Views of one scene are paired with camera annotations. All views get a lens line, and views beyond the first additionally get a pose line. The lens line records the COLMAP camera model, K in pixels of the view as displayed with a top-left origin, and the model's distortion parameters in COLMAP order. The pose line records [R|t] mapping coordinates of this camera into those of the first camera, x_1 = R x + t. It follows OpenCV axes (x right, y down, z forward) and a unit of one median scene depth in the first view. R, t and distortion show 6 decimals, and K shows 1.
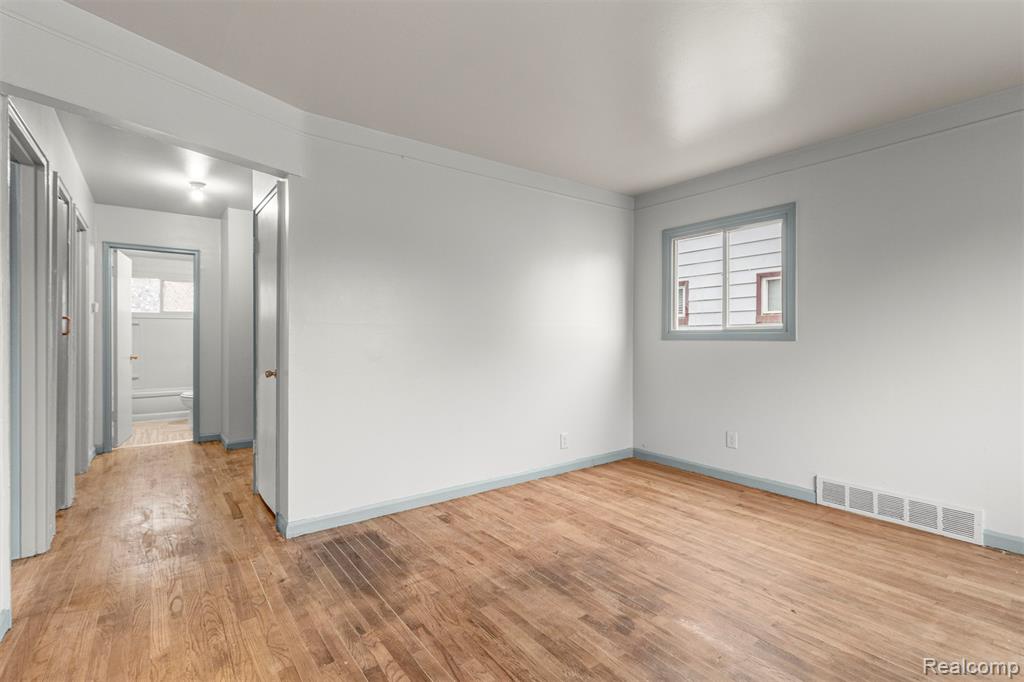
lens RADIAL K [[483.7, 0, 511.9], [0, 483.7, 339.4], [0, 0, 1]] dist [0.002023, -0.002208]
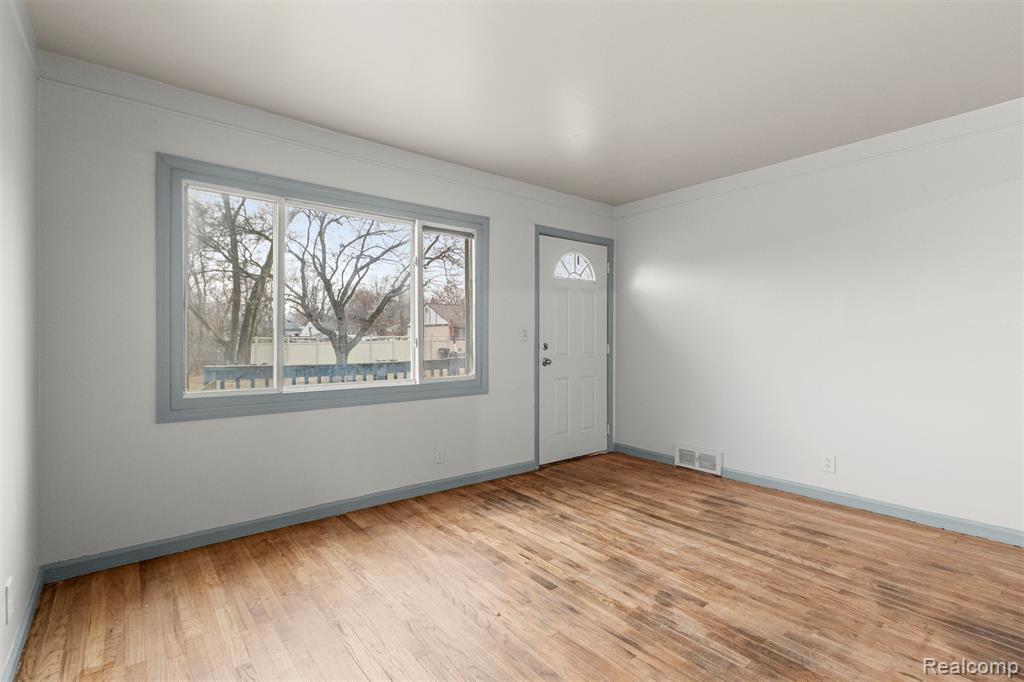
lens RADIAL K [[483.7, 0, 513.2], [0, 483.7, 337.7], [0, 0, 1]] dist [0.002023, -0.002208]
pose [[-0.999214, 0.000840, -0.039628, 0.600220], [0.000596, 0.999981, 0.006177, -0.011164], [0.039633, 0.006149, -0.999195, 2.018352]]
